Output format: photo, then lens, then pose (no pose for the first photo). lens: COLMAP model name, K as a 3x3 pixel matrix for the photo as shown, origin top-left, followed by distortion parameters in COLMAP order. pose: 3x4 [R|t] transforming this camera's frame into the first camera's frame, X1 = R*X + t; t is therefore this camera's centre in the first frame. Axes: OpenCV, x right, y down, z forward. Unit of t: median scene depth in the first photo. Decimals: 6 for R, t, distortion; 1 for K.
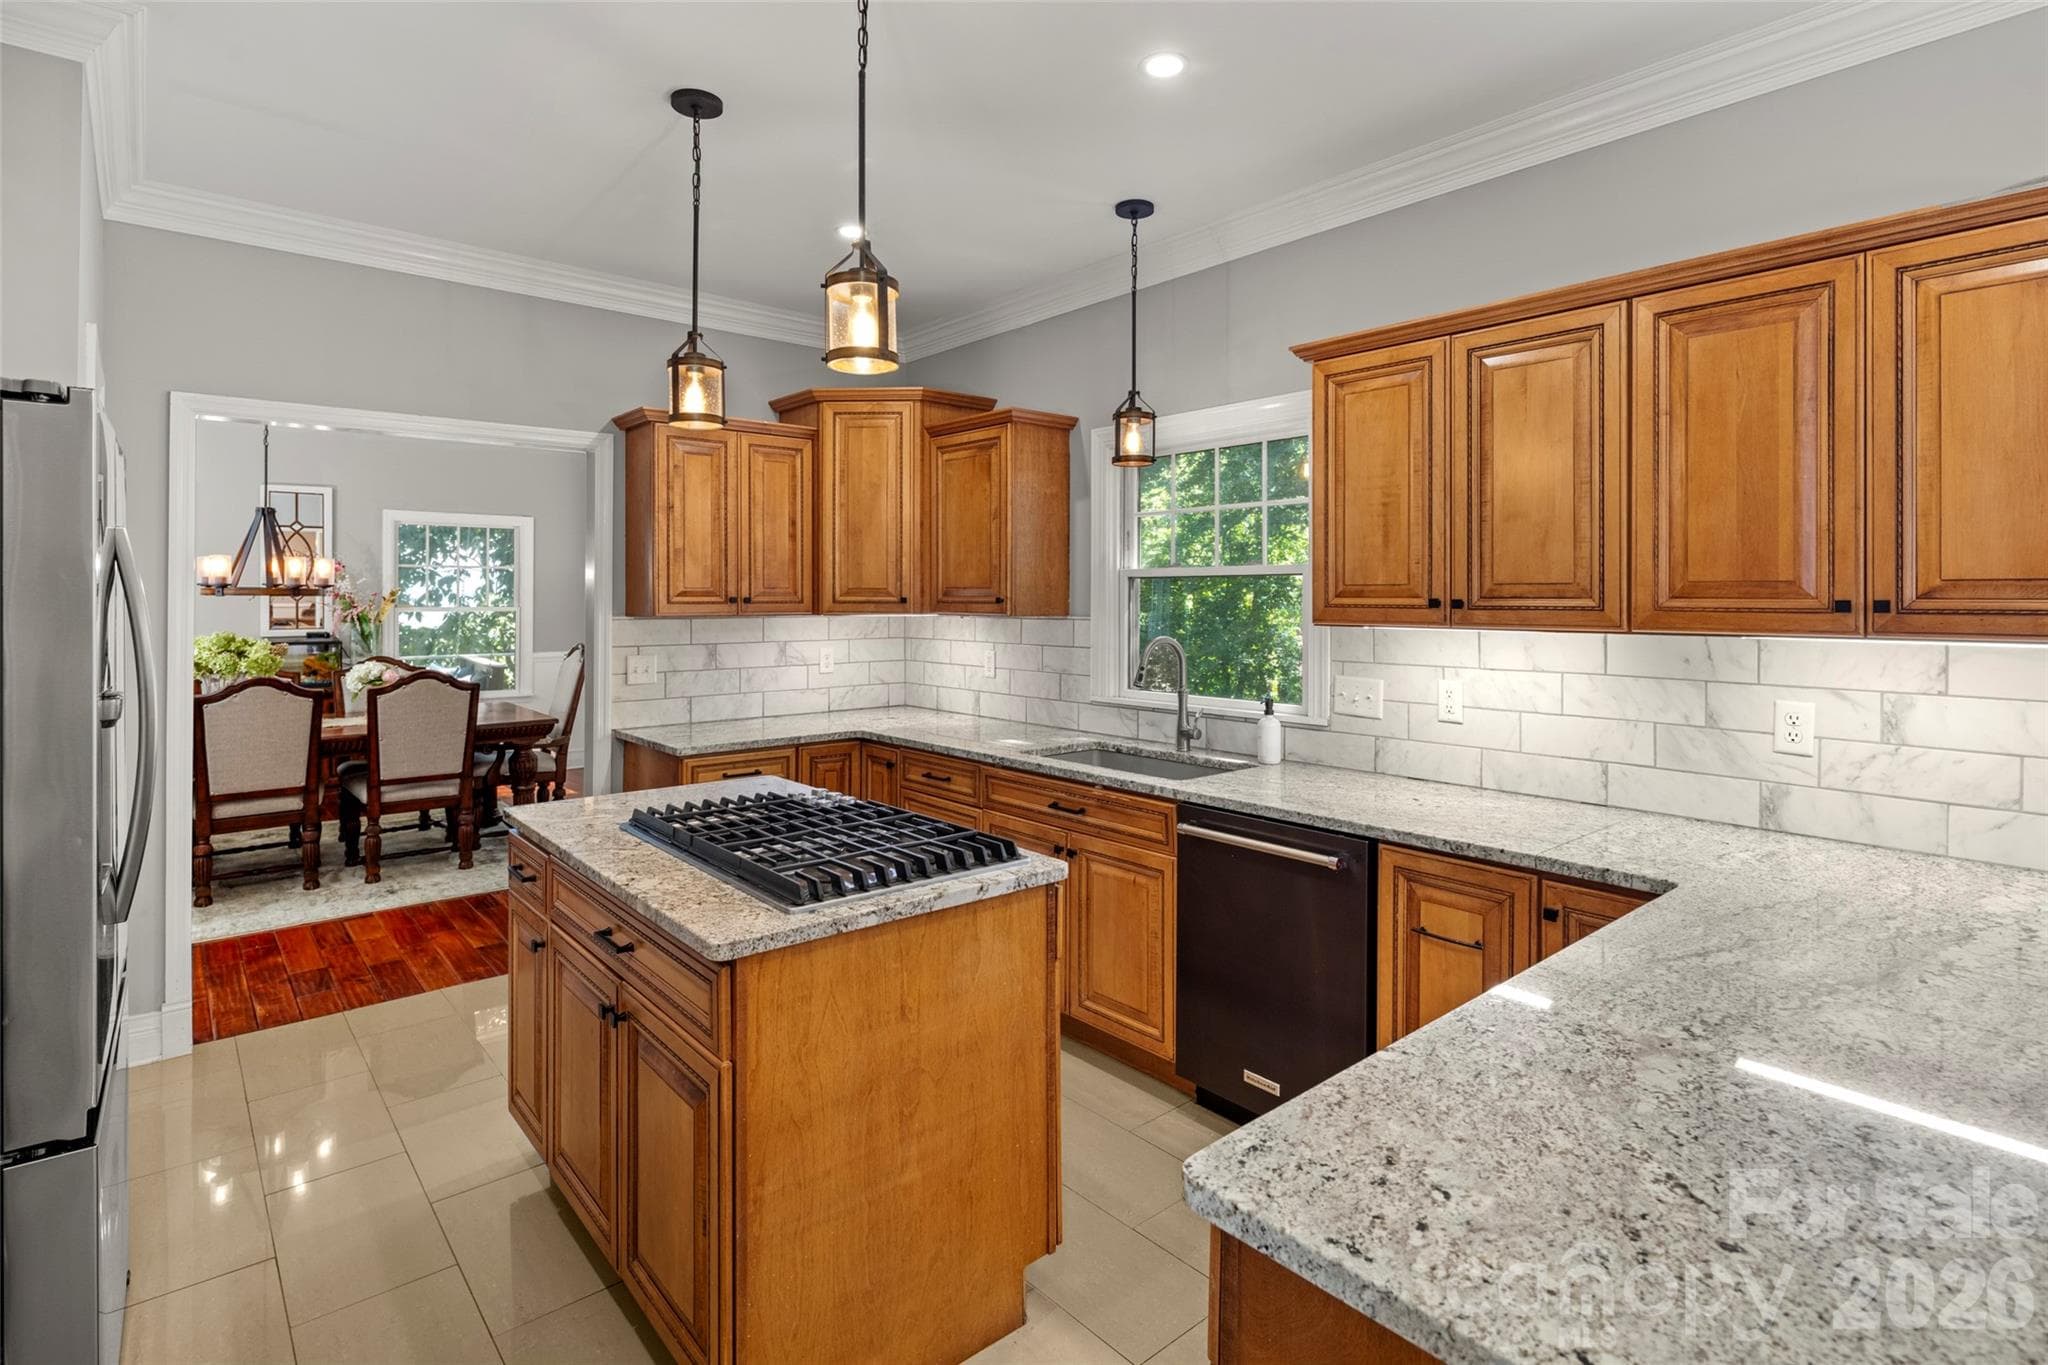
lens RADIAL K [[1012.7, 0, 1037.5], [0, 1012.7, 595.3], [0, 0, 1]] dist [0.004447, -0.002412]
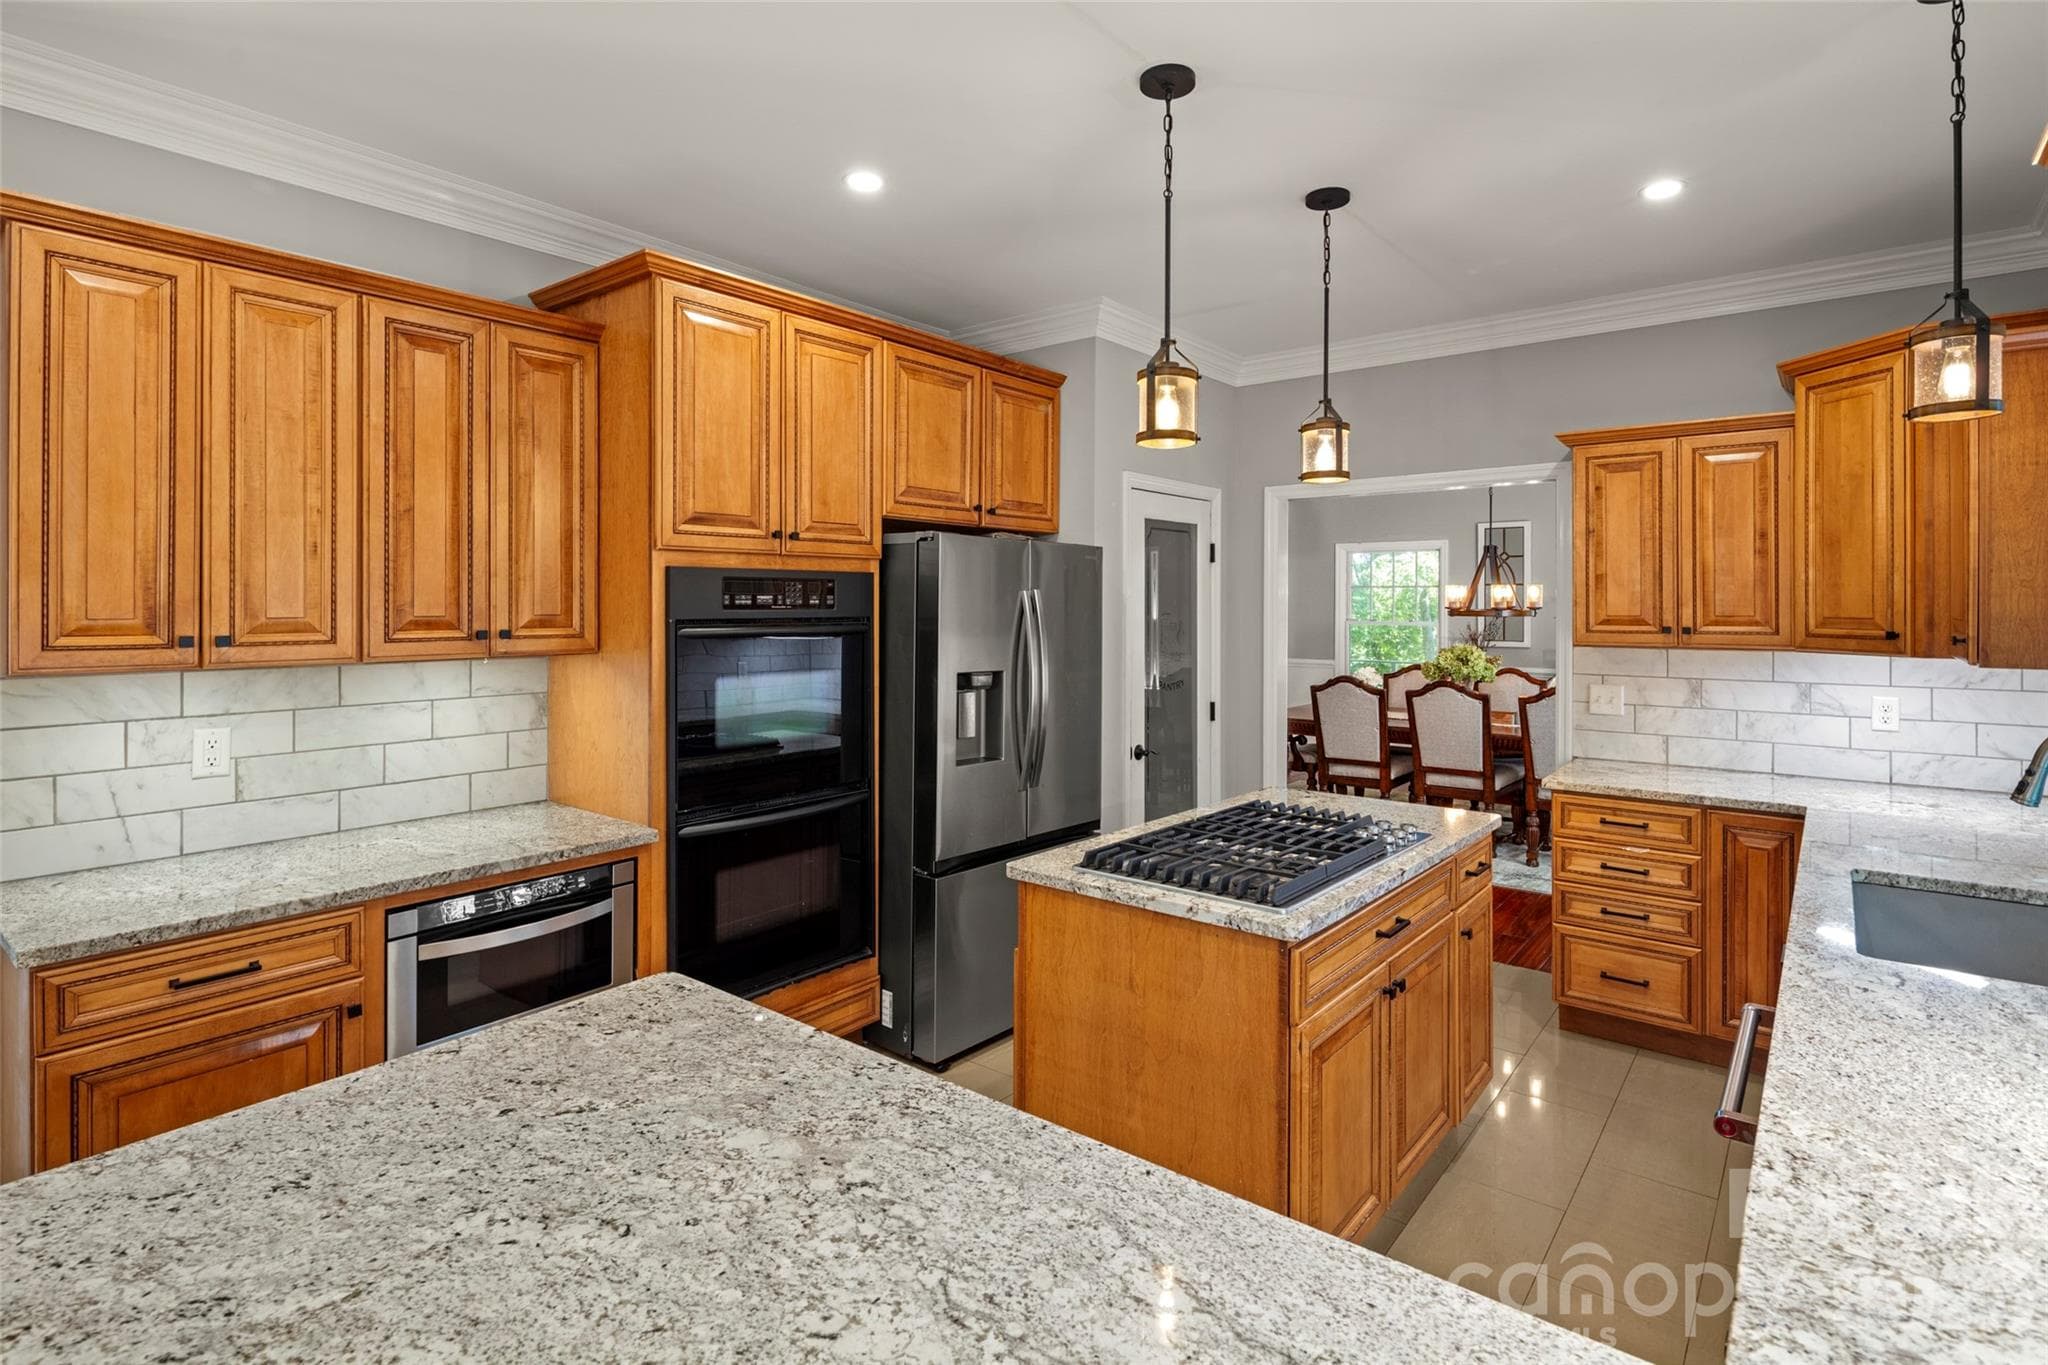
lens RADIAL K [[1012.7, 0, 1051.5], [0, 1012.7, 605.9], [0, 0, 1]] dist [0.004447, -0.002412]
pose [[0.190706, 0.001677, -0.981646, 0.960436], [-0.000752, 0.999998, 0.001562, -0.035323], [0.981647, 0.000440, 0.190707, 0.634851]]
